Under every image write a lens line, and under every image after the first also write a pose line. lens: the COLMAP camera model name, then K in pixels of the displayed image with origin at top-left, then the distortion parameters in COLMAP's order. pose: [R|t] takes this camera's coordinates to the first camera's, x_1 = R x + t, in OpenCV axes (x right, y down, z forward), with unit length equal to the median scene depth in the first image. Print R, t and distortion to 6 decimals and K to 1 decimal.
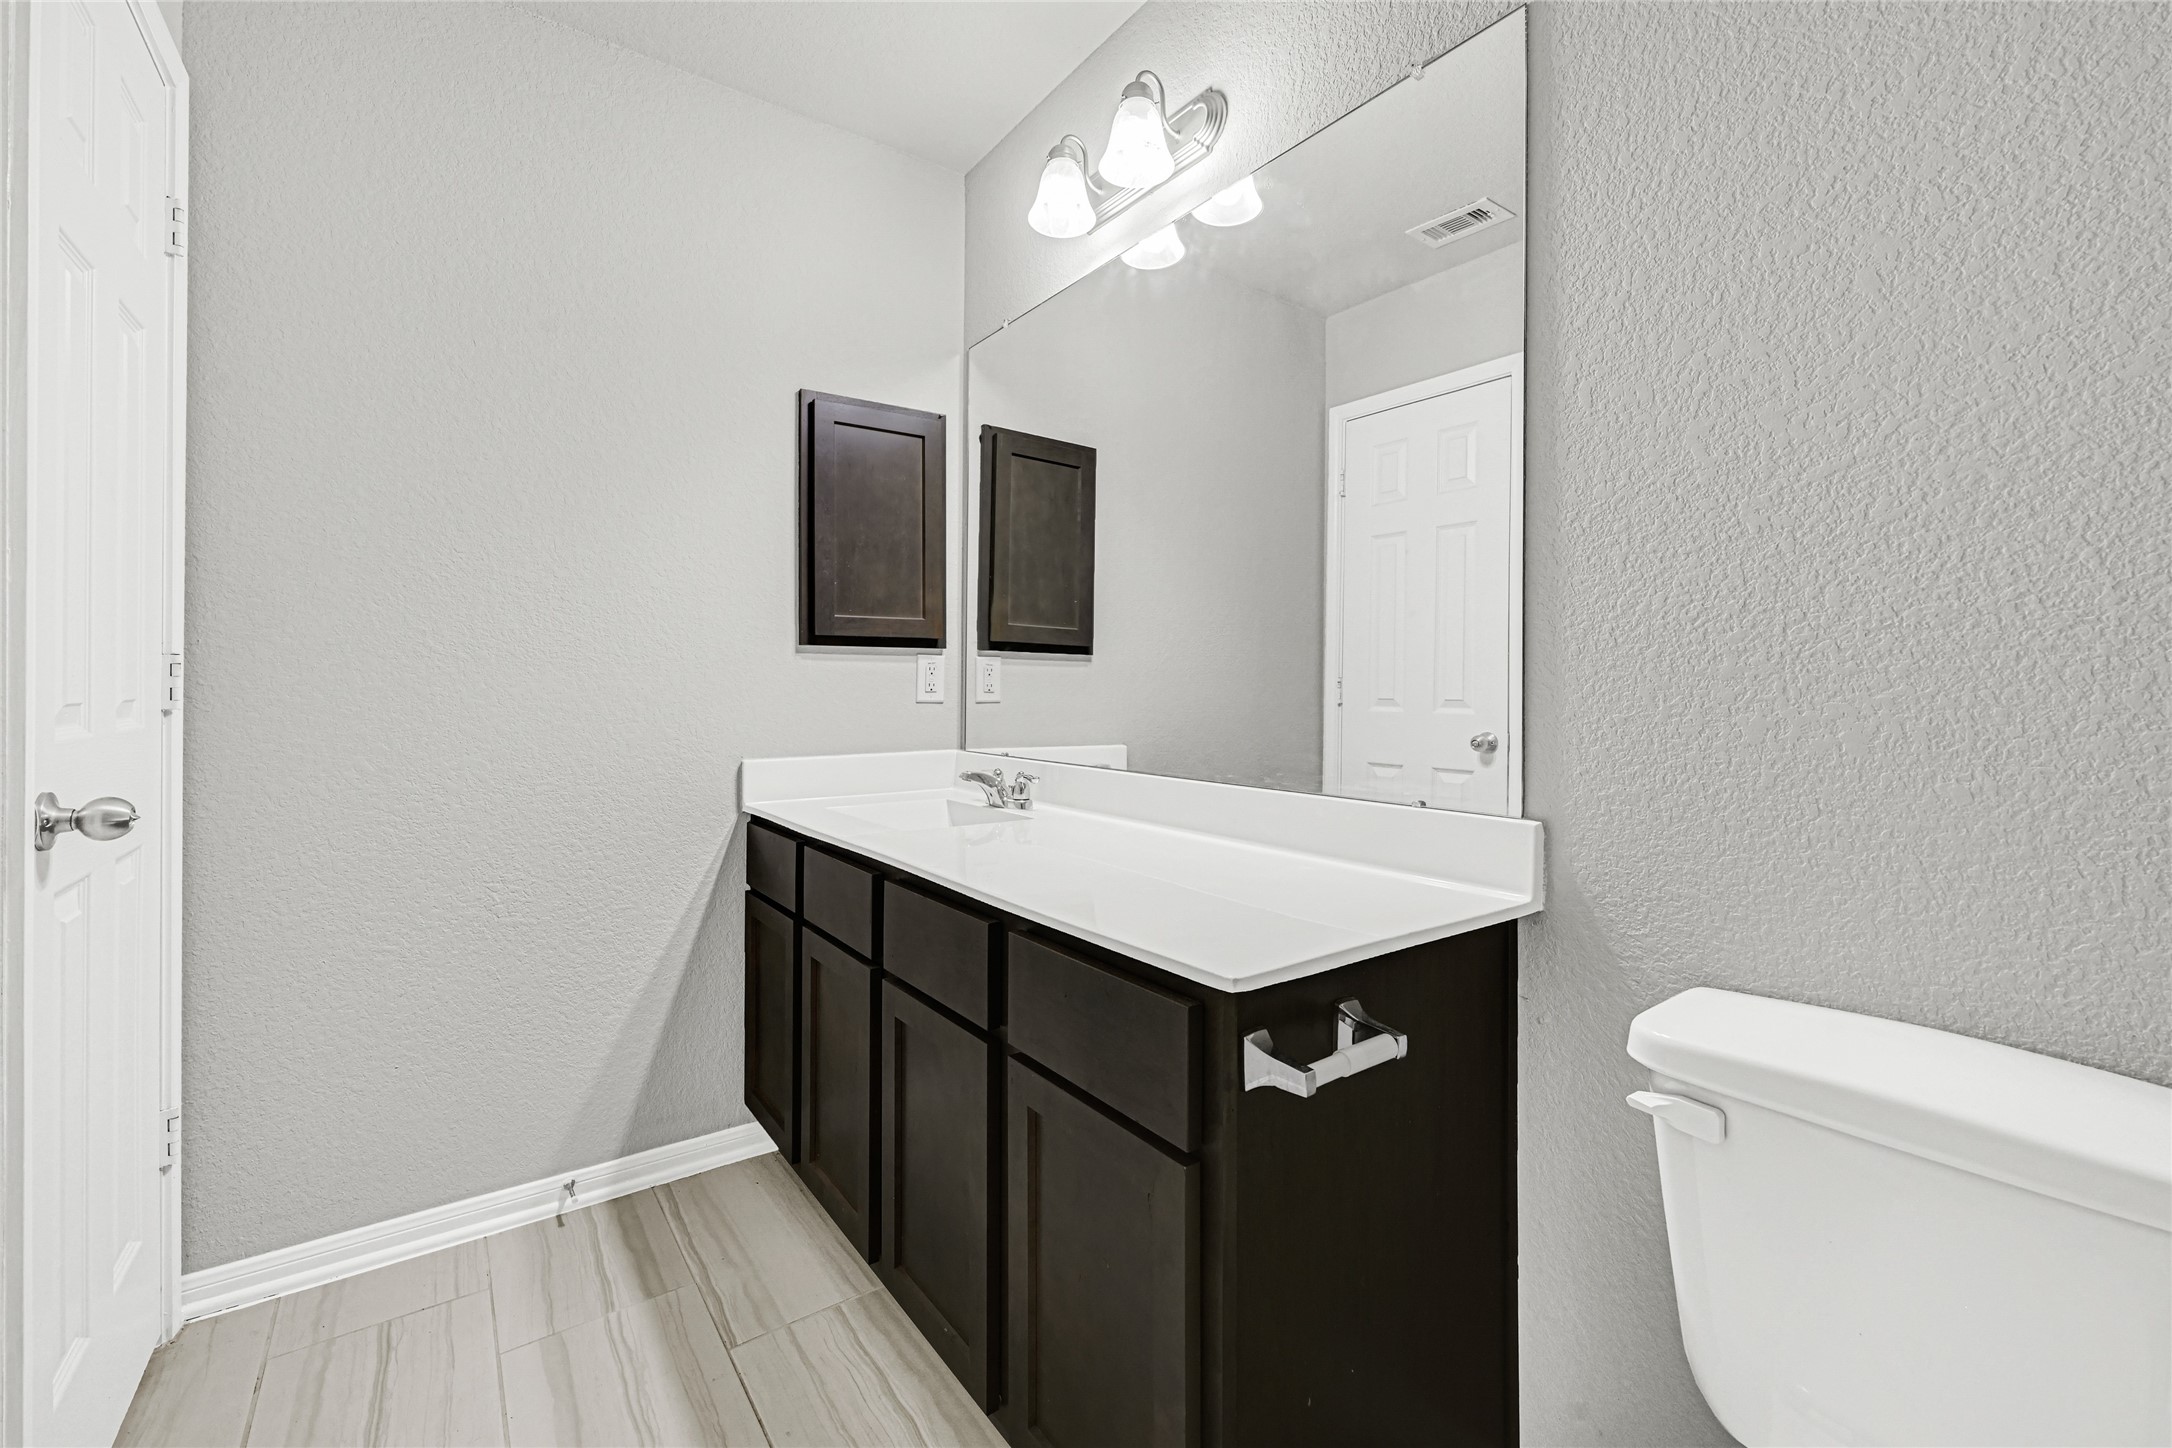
lens RADIAL K [[892.1, 0, 1084.1], [0, 892.1, 721.4], [0, 0, 1]] dist [0.000449, 0.000026]
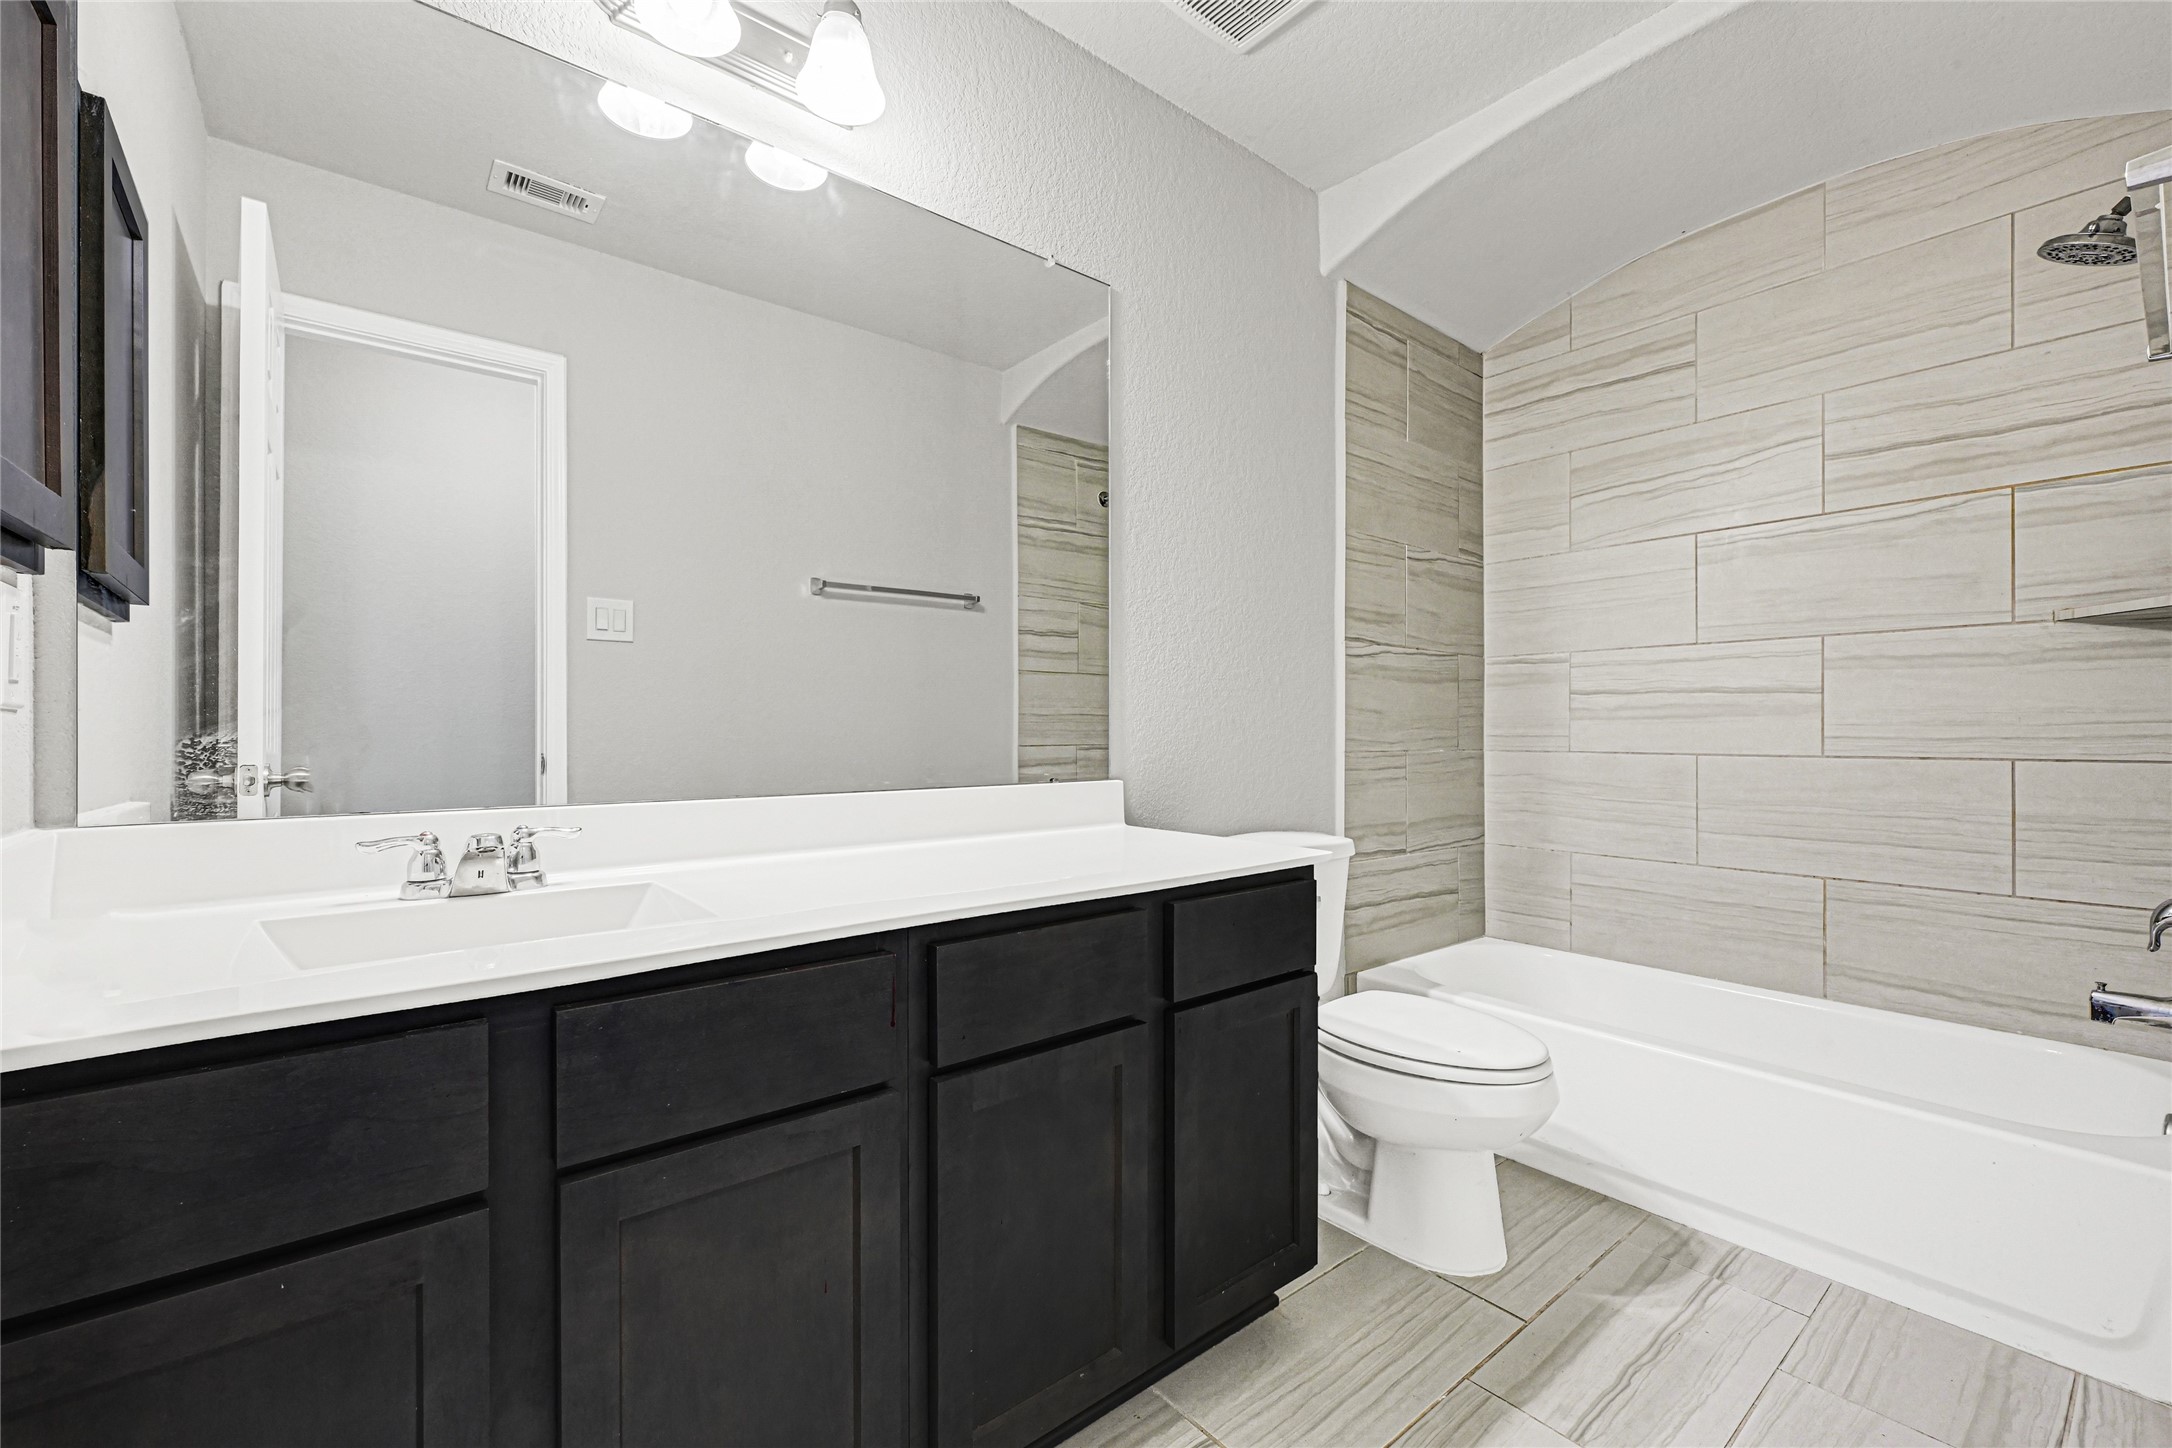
lens RADIAL K [[892.1, 0, 1084.1], [0, 892.1, 721.4], [0, 0, 1]] dist [0.000449, 0.000026]
pose [[-0.040489, -0.006249, 0.999160, -1.670807], [0.026911, 0.999611, 0.007342, -0.015865], [-0.998818, 0.027185, -0.040305, 1.580973]]
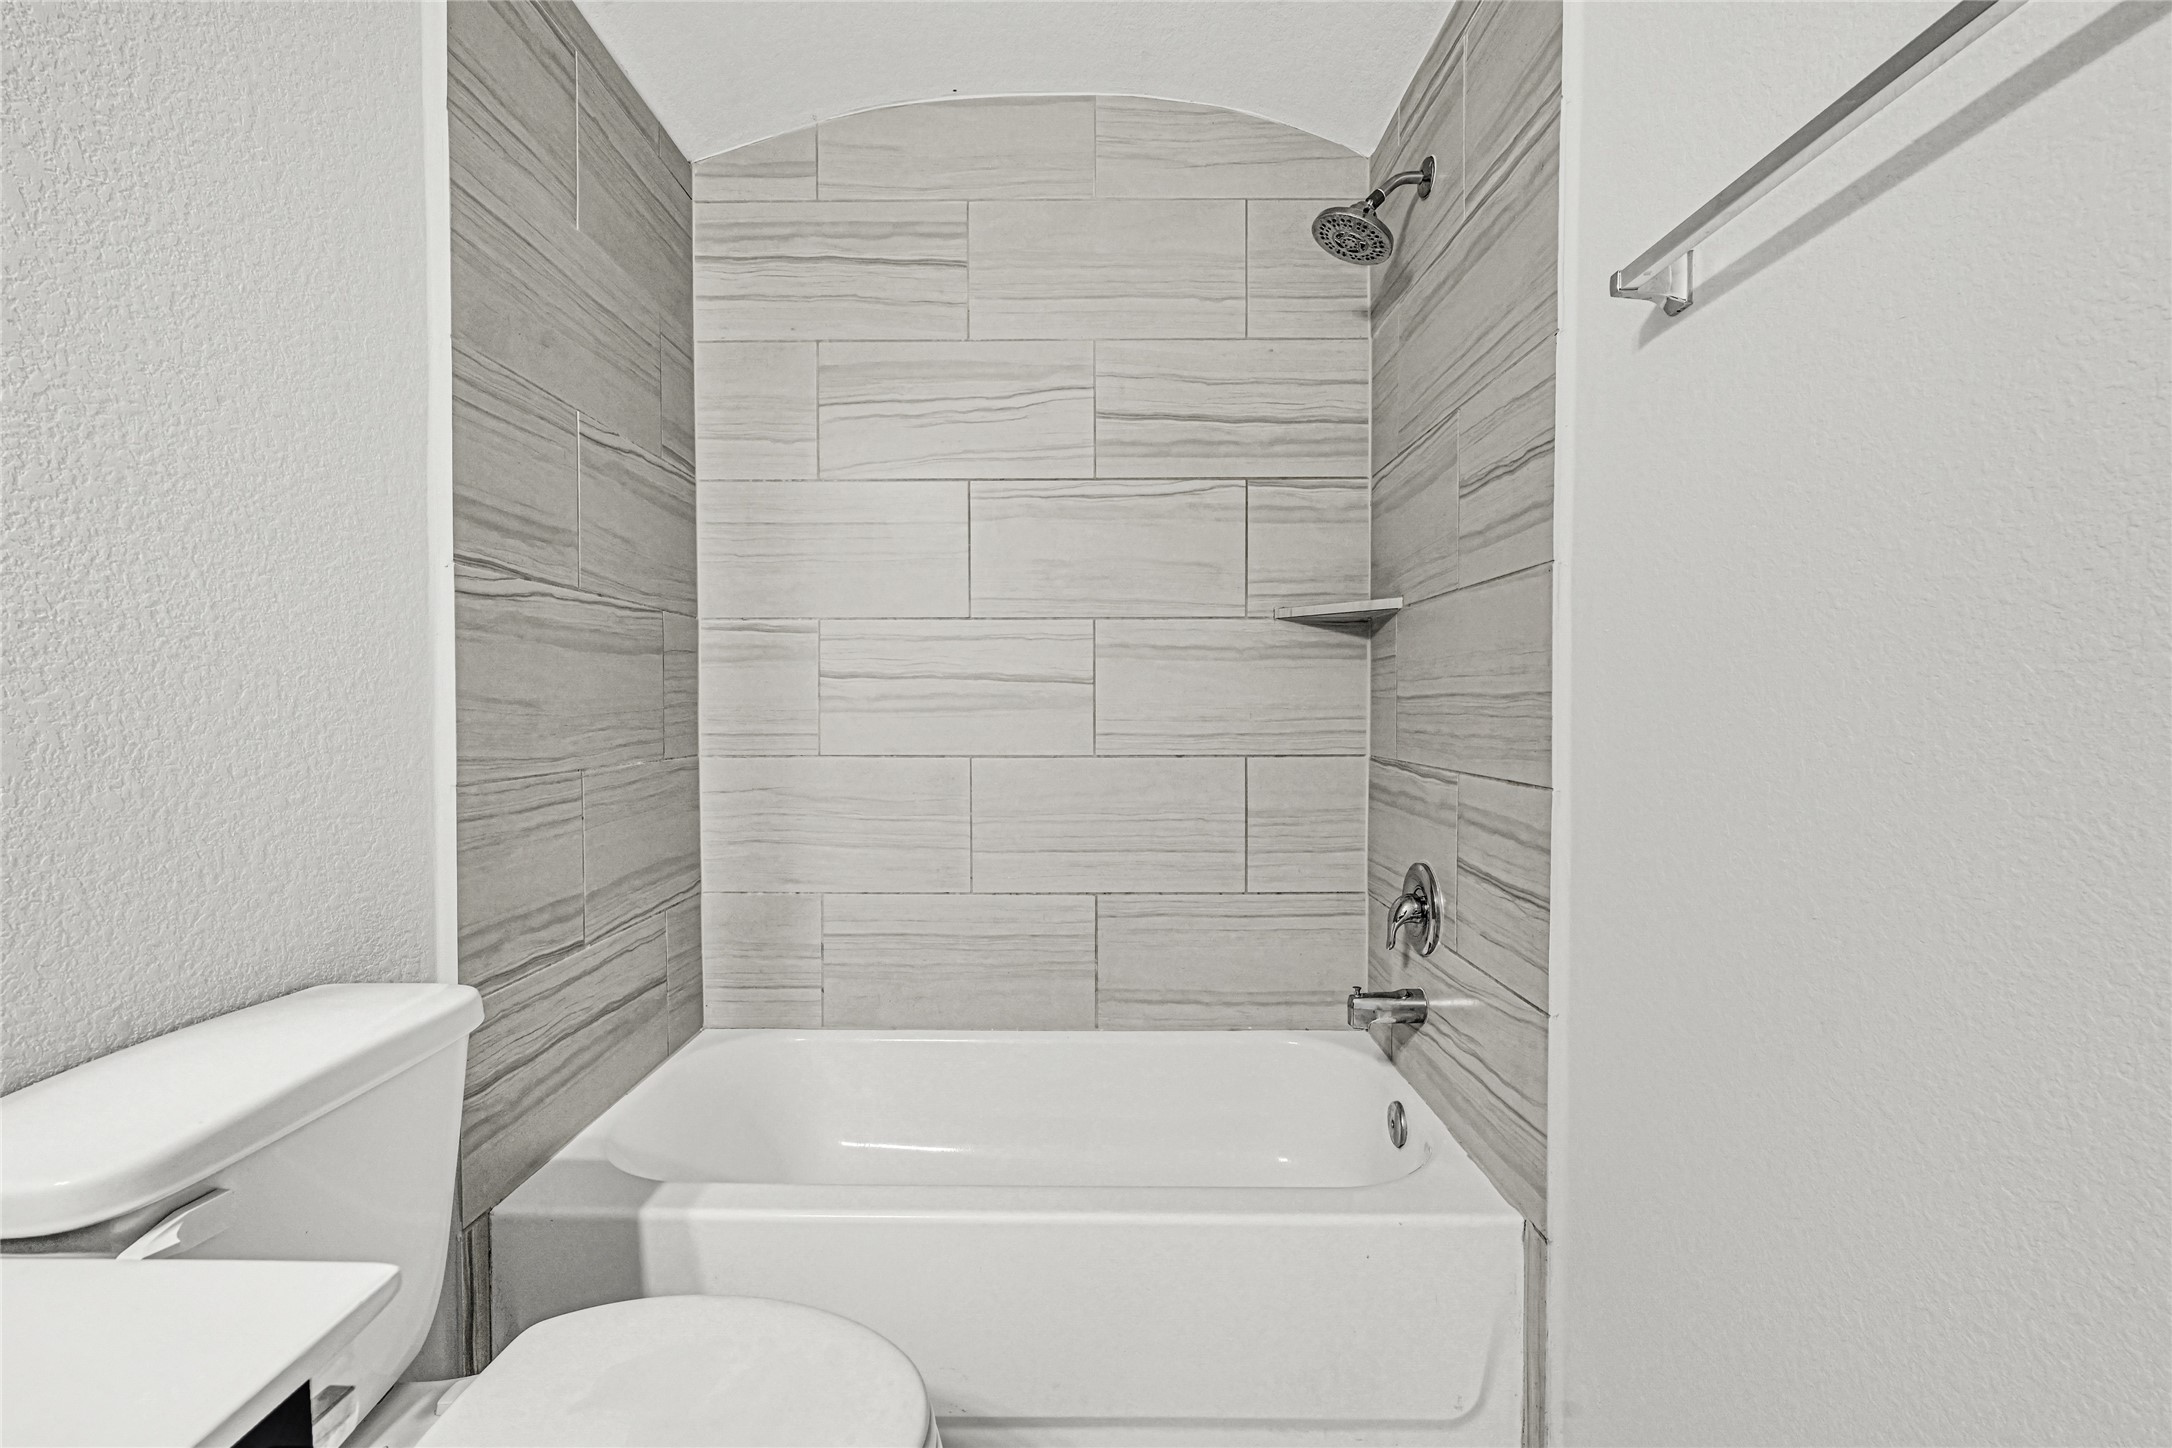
lens RADIAL K [[892.1, 0, 1084.1], [0, 892.1, 721.4], [0, 0, 1]] dist [0.000449, 0.000026]
pose [[-0.804188, -0.029247, 0.593655, -0.432715], [0.004577, 0.998454, 0.055390, -0.054158], [-0.594357, 0.047261, -0.802811, 1.154587]]
